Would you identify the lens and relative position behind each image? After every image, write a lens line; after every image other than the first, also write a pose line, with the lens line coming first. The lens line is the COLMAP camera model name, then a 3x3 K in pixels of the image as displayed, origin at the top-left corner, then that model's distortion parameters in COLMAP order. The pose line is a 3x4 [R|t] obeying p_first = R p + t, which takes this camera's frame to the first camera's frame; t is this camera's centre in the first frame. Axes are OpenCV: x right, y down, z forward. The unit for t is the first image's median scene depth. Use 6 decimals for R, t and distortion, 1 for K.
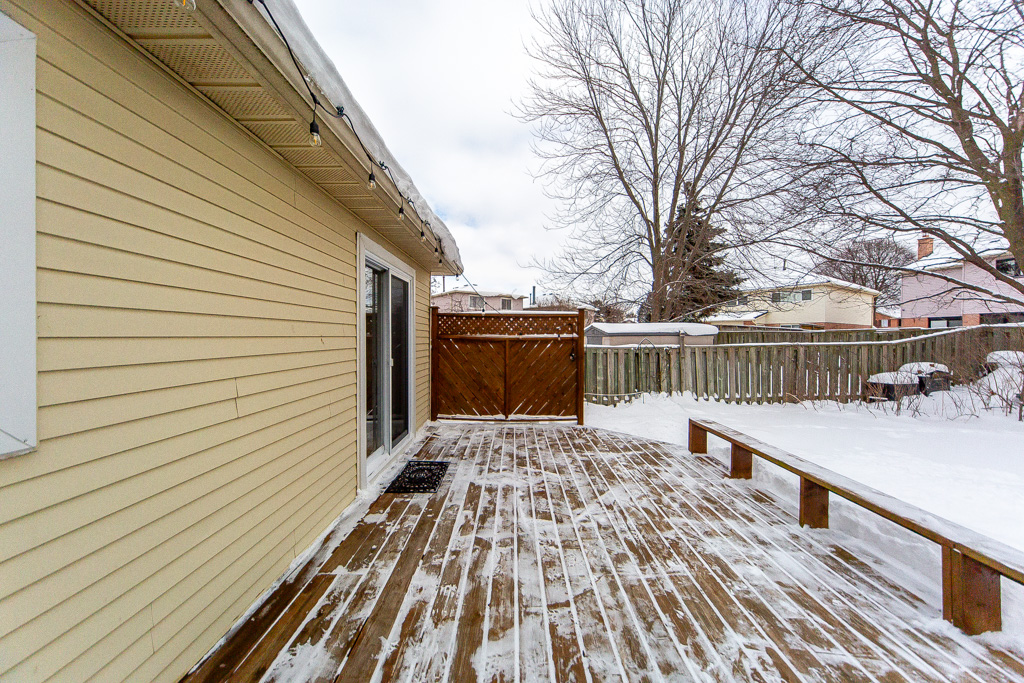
lens RADIAL K [[352.8, 0, 511.1], [0, 352.8, 335.4], [0, 0, 1]] dist [0.001302, 0.000128]
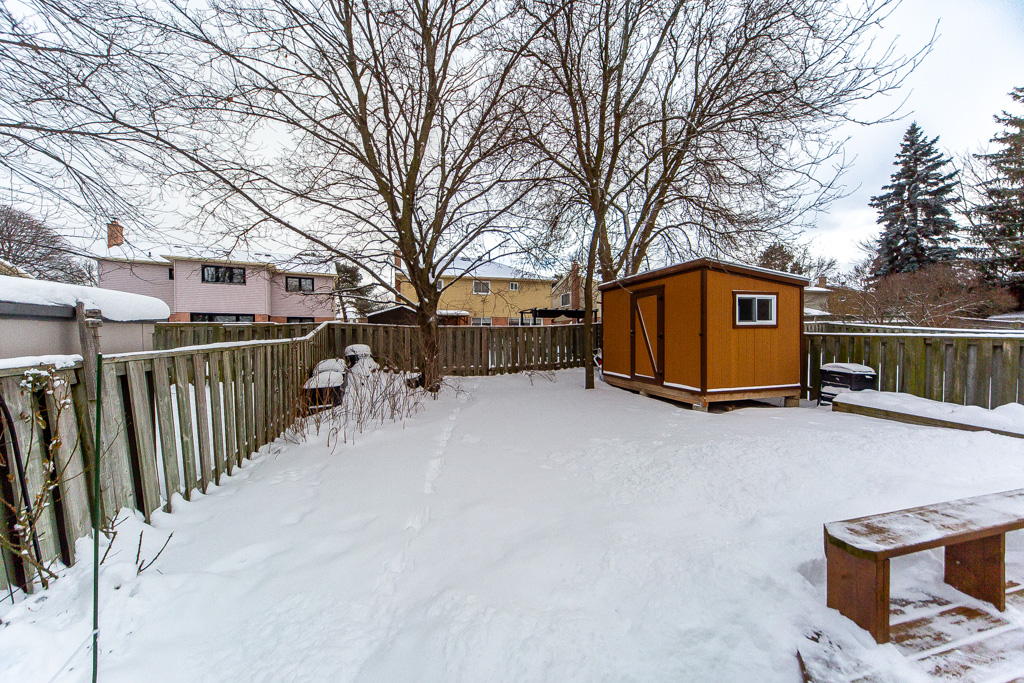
lens RADIAL K [[353.7, 0, 524.3], [0, 353.7, 341.9], [0, 0, 1]] dist [0.001191, 0.000097]
pose [[-0.247807, -0.022452, 0.968549, 0.462539], [0.000886, 0.999726, 0.023401, 0.037889], [-0.968809, 0.006657, -0.247719, 2.553800]]
